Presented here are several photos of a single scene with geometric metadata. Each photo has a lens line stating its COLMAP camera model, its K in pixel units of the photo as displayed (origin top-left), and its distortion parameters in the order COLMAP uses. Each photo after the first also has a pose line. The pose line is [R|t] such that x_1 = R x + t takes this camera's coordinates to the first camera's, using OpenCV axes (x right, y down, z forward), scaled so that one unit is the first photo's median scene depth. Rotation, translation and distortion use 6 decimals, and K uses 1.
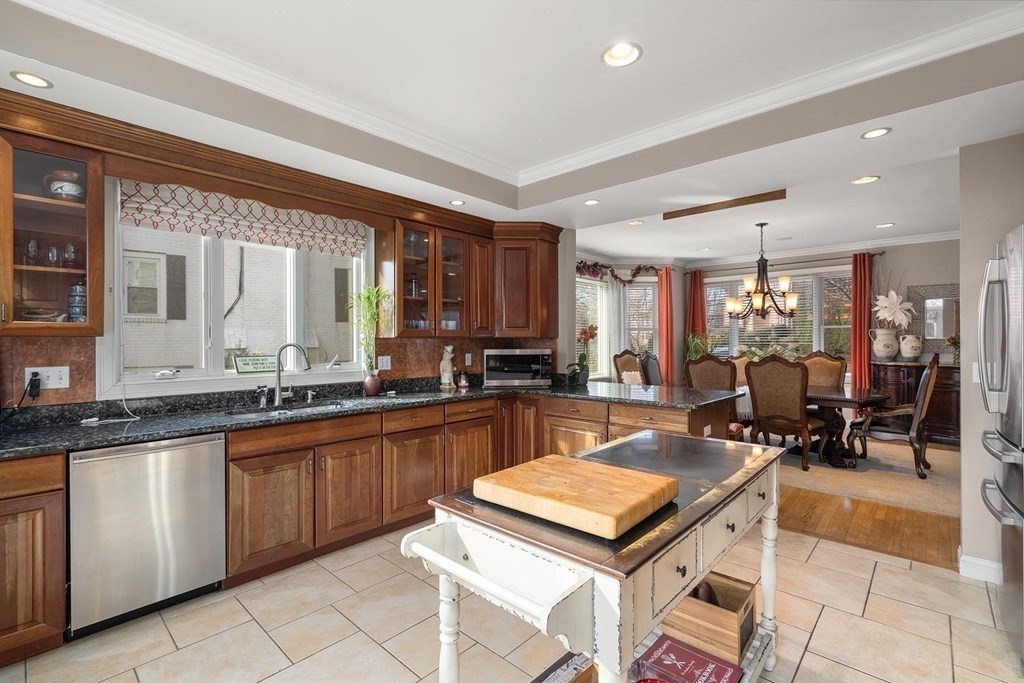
lens RADIAL K [[465.3, 0, 506.6], [0, 465.3, 341.1], [0, 0, 1]] dist [-0.003082, 0.000128]
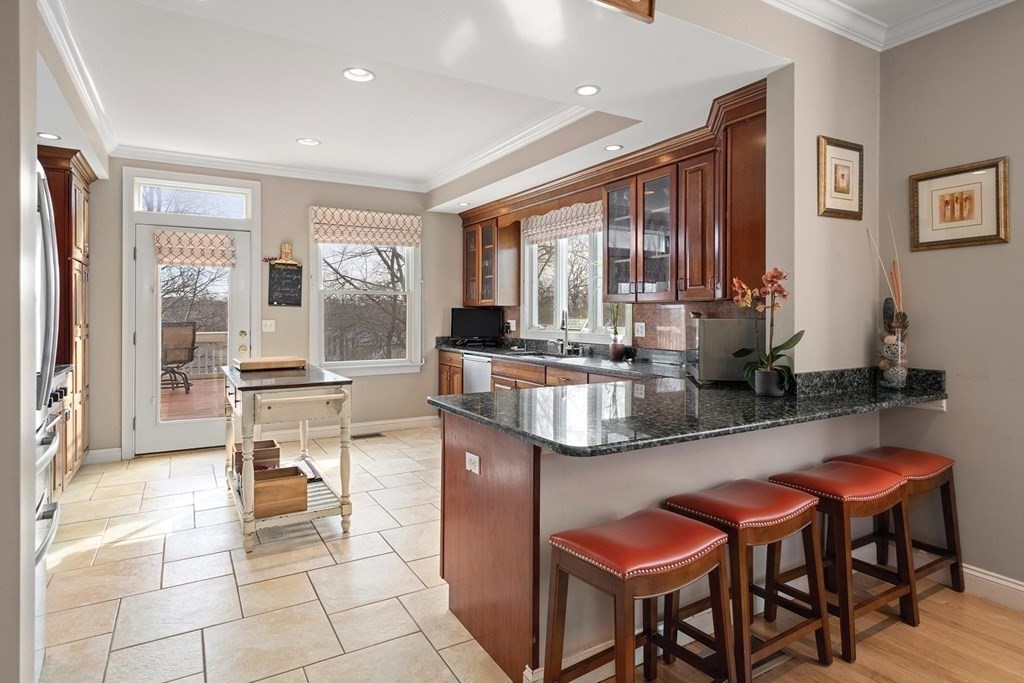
lens RADIAL K [[560.2, 0, 503.5], [0, 560.2, 319.0], [0, 0, 1]] dist [0.003942, 0.002085]
pose [[-0.289677, 0.014142, -0.957020, 1.113011], [0.001675, 0.999897, 0.014269, 0.009885], [0.957123, 0.002530, -0.289671, 1.278387]]
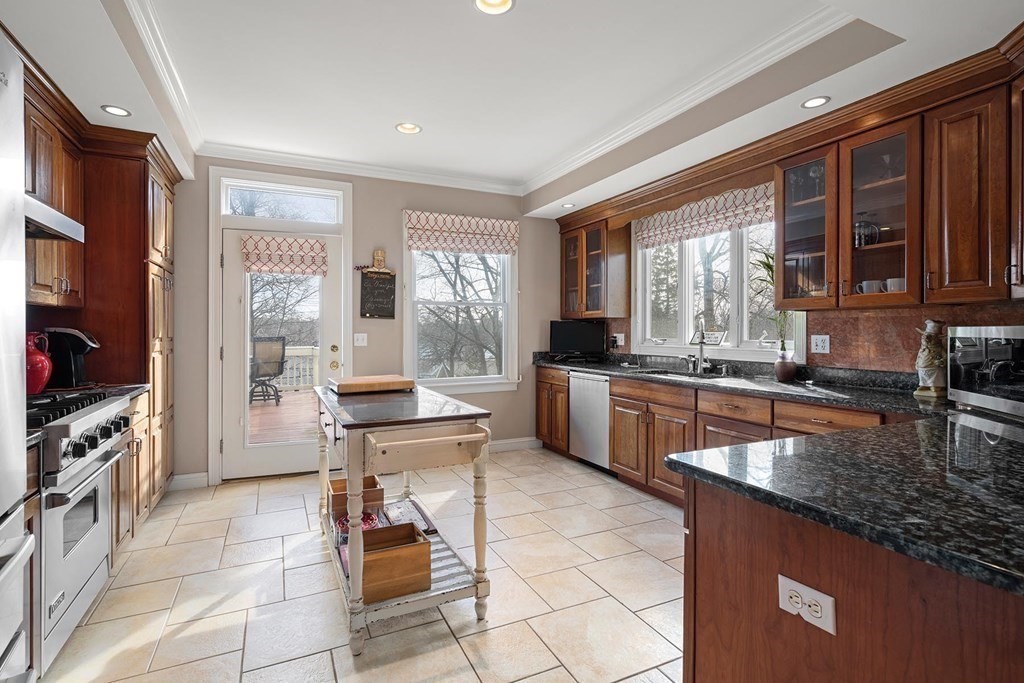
lens RADIAL K [[492.1, 0, 502.0], [0, 492.1, 337.4], [0, 0, 1]] dist [0.000059, 0.000024]
pose [[-0.371644, 0.017461, -0.928211, 0.818679], [0.003398, 0.999842, 0.017447, 0.024806], [0.928369, 0.003330, -0.371644, 0.978581]]
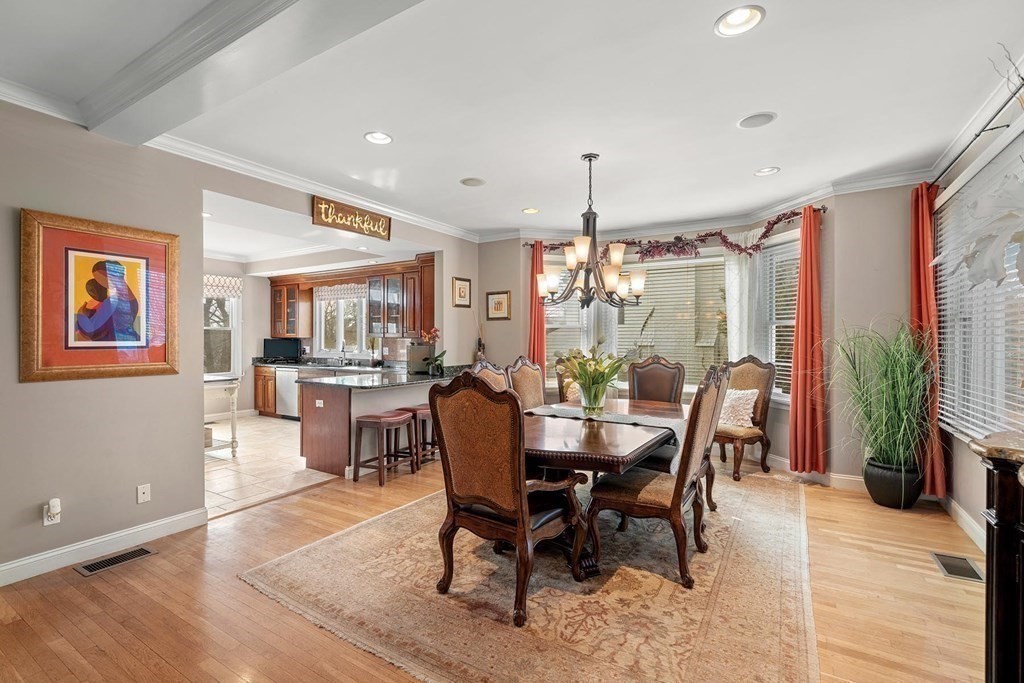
lens RADIAL K [[465.3, 0, 502.4], [0, 465.3, 344.3], [0, 0, 1]] dist [-0.003082, 0.000128]
pose [[0.187214, 0.014987, -0.982205, 2.008011], [-0.002898, 0.999888, 0.014705, -0.011378], [0.982315, 0.000093, 0.187236, 1.332654]]
